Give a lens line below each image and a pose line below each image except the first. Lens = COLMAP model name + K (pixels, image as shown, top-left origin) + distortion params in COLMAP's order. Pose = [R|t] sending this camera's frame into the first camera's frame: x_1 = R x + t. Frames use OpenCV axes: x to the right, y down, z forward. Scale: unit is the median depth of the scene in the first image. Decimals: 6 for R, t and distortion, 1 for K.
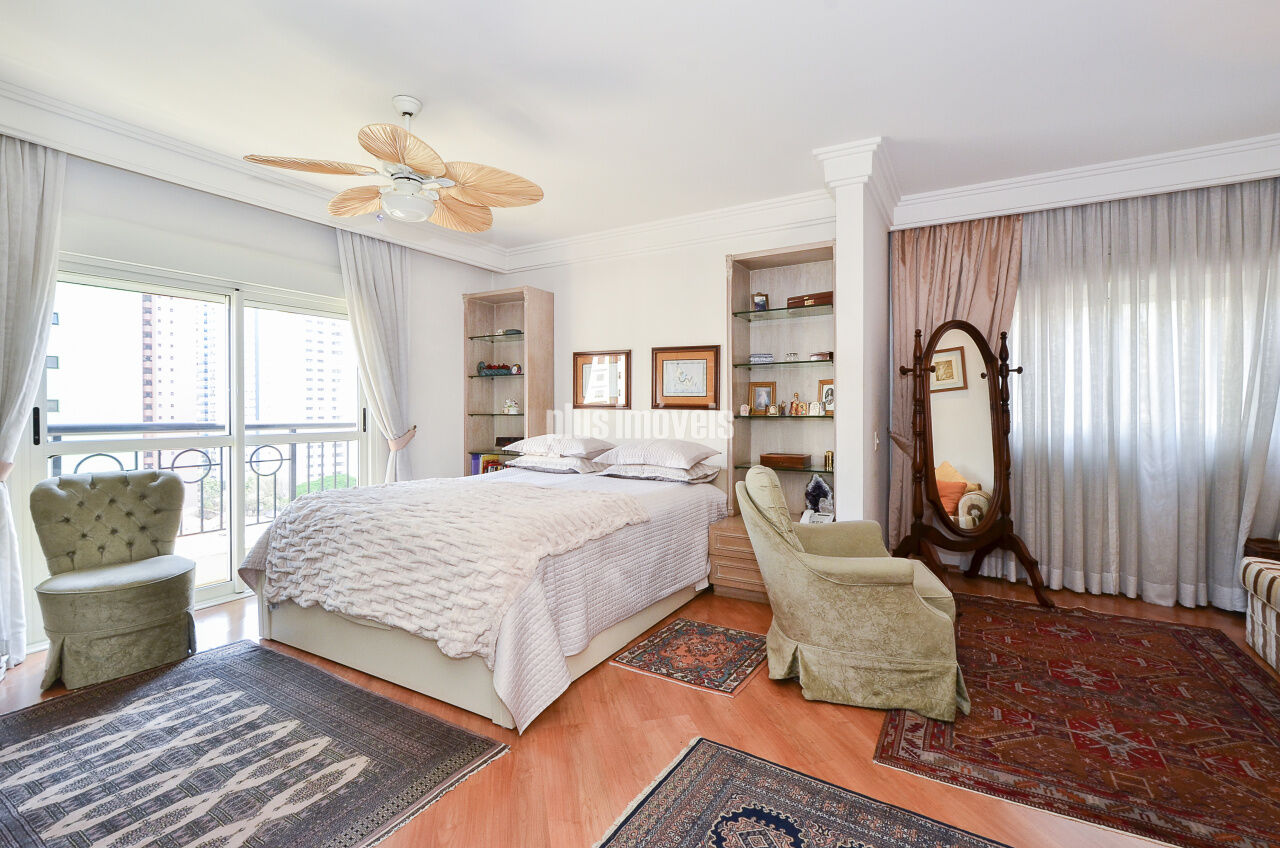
lens RADIAL K [[564.4, 0, 654.0], [0, 564.4, 407.4], [0, 0, 1]] dist [-0.000526, -0.002891]
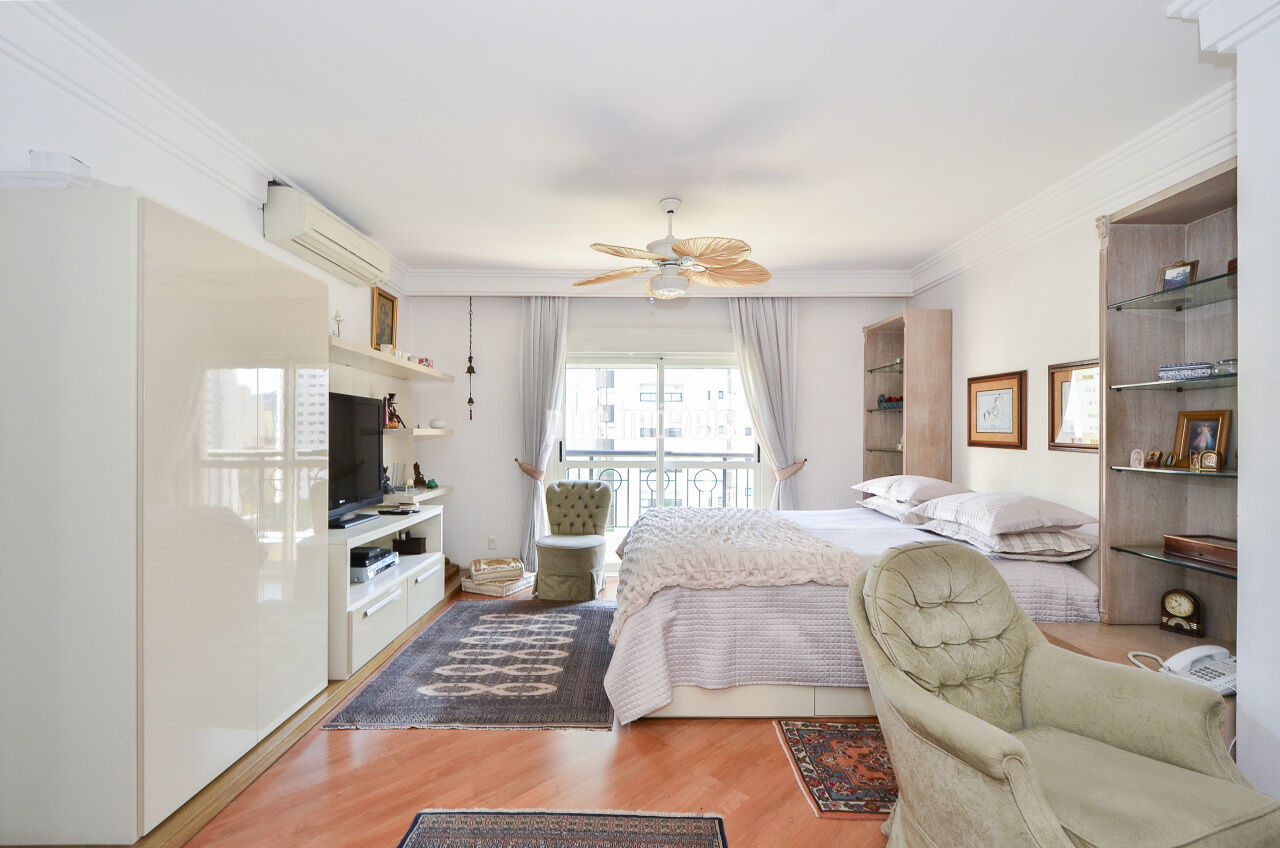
lens RADIAL K [[564.4, 0, 634.8], [0, 564.4, 431.2], [0, 0, 1]] dist [-0.000526, -0.002891]
pose [[0.502564, 0.002198, -0.864537, 0.489671], [-0.005397, 0.999985, -0.000595, -0.026326], [0.864523, 0.004965, 0.502569, 0.251764]]
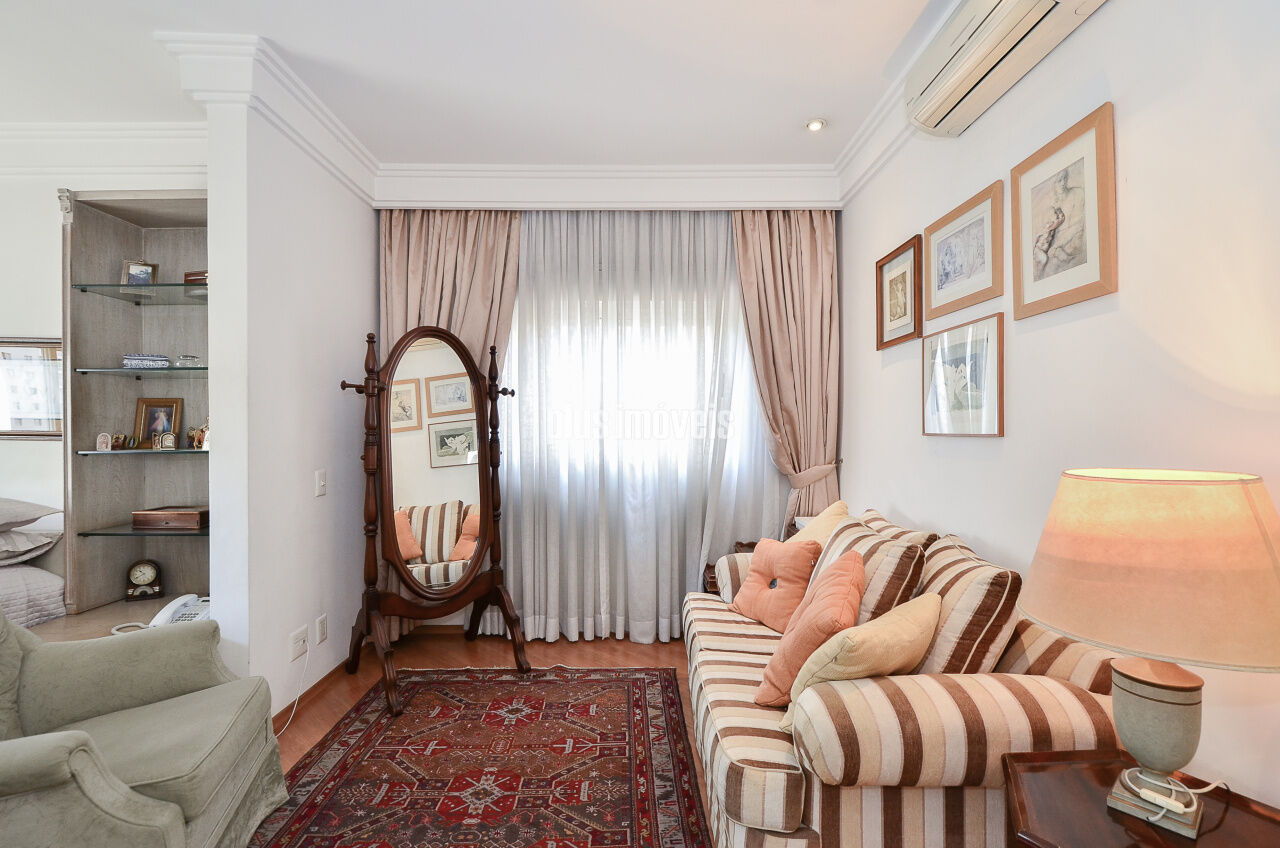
lens RADIAL K [[564.4, 0, 642.2], [0, 564.4, 432.7], [0, 0, 1]] dist [-0.000526, -0.002891]
pose [[0.861649, -0.003993, 0.507489, 0.421503], [0.000240, 0.999972, 0.007461, -0.012382], [-0.507504, -0.006307, 0.861626, 0.180085]]
